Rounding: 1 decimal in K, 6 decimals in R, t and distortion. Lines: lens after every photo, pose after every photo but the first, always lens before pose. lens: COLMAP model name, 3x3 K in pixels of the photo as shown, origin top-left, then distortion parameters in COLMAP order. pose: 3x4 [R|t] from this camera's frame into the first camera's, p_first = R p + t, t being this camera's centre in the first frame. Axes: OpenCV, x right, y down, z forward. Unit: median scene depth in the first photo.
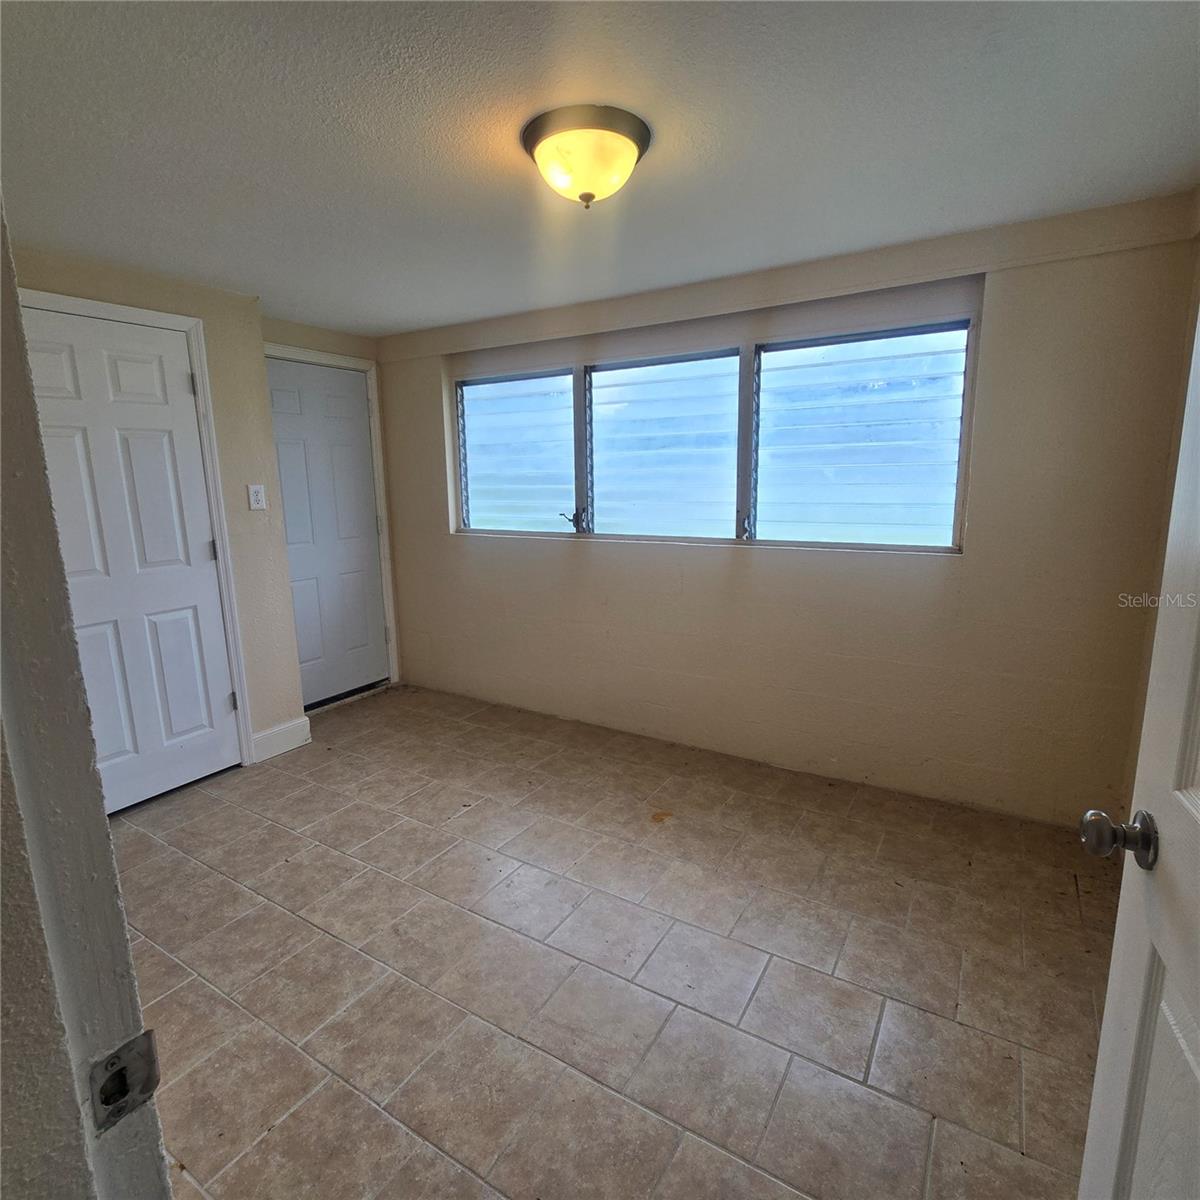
lens RADIAL K [[657.5, 0, 606.6], [0, 657.5, 601.0], [0, 0, 1]] dist [0.005462, -0.005337]
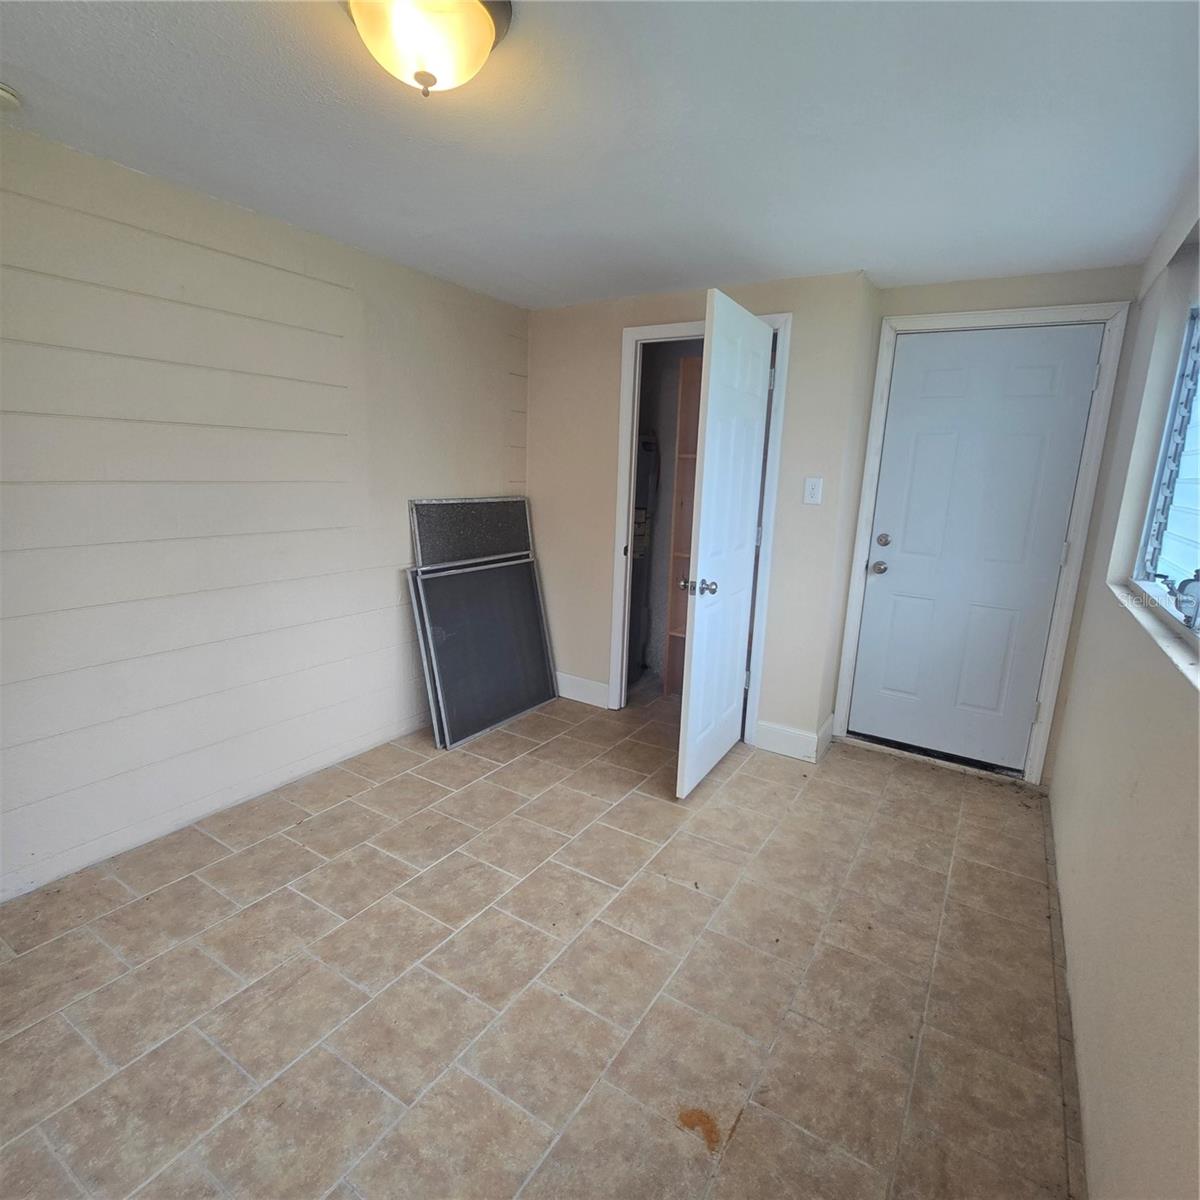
lens RADIAL K [[657.5, 0, 597.9], [0, 657.5, 600.5], [0, 0, 1]] dist [0.005462, -0.005337]
pose [[-0.019062, 0.222362, -0.974778, 0.428699], [-0.228274, 0.948236, 0.220771, -0.143511], [0.973410, 0.226725, 0.032684, 0.685853]]
